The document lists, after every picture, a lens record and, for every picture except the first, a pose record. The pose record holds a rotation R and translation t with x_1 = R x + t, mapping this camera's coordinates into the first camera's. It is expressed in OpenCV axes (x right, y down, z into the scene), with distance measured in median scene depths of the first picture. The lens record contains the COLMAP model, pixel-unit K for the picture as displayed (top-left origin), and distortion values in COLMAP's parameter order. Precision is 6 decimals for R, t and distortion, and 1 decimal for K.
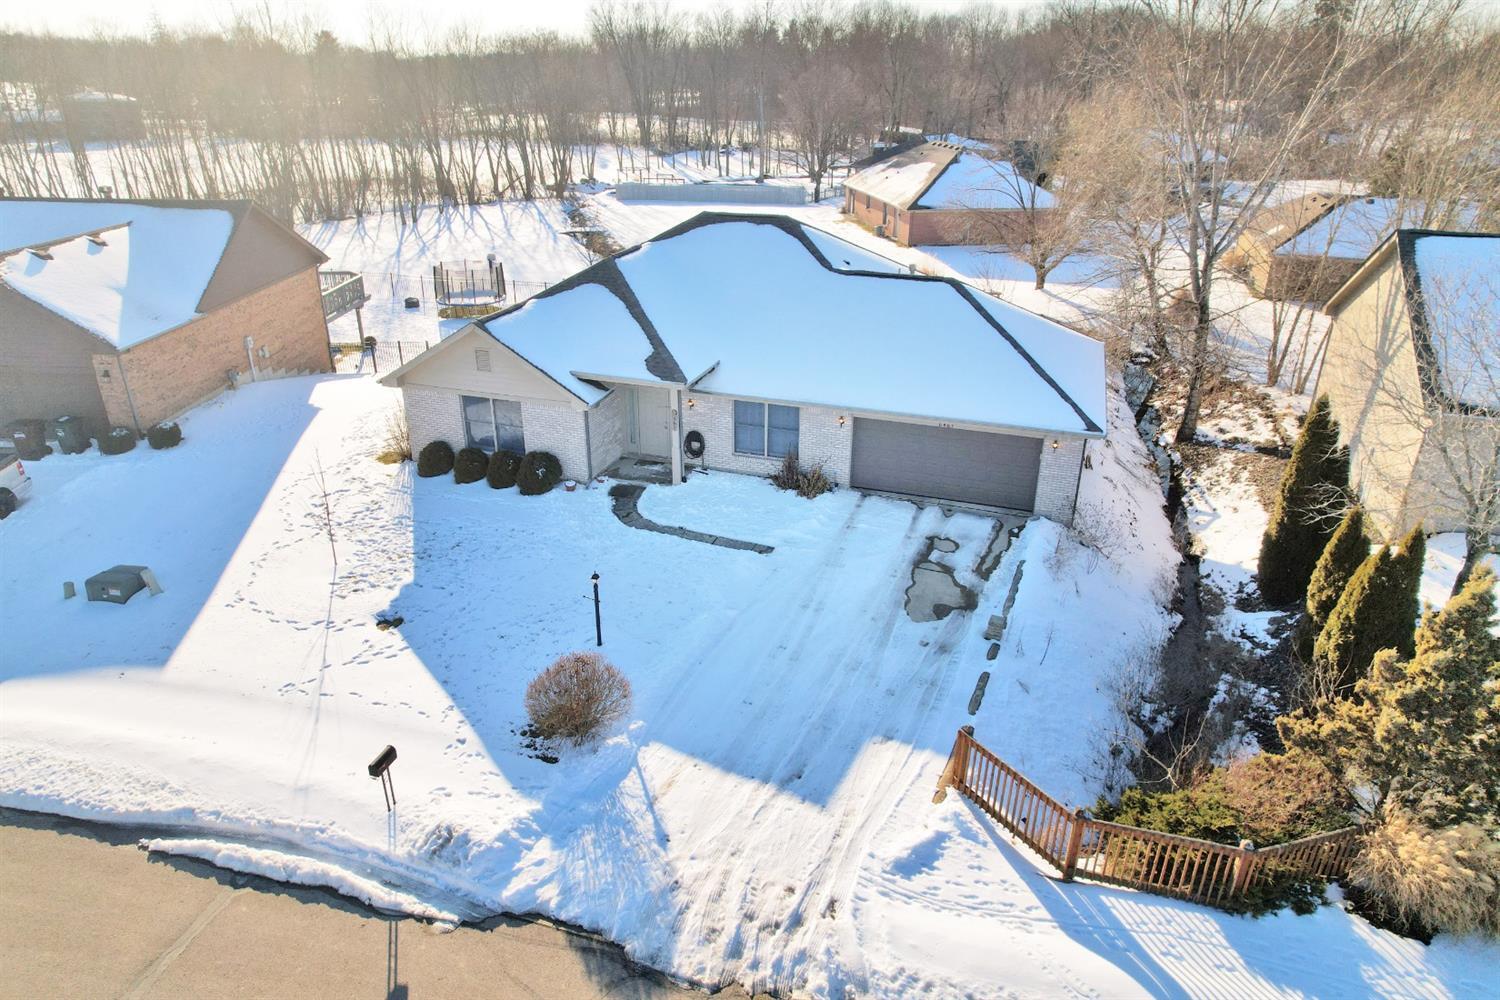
lens RADIAL K [[936.3, 0, 763.6], [0, 936.3, 503.8], [0, 0, 1]] dist [-0.085856, 0.078608]
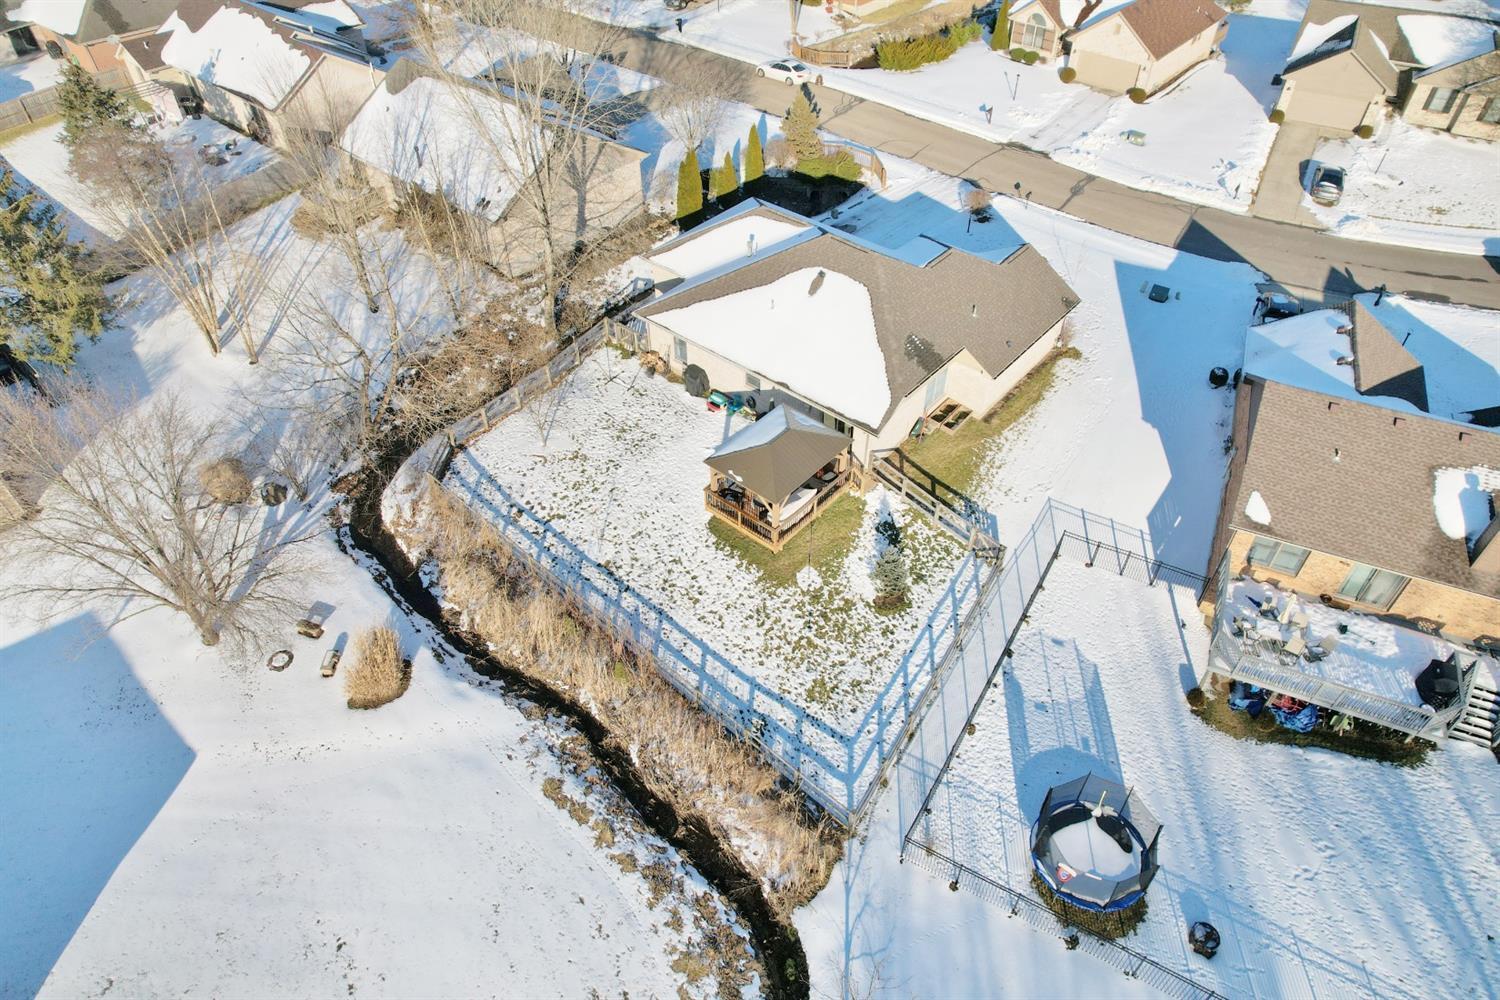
lens RADIAL K [[936.3, 0, 763.6], [0, 936.3, 503.8], [0, 0, 1]] dist [-0.085856, 0.078608]
pose [[-0.922341, -0.283744, 0.262252, -0.470747], [0.150301, 0.361800, 0.920060, -1.853610], [-0.355945, 0.888026, -0.291056, 2.234756]]
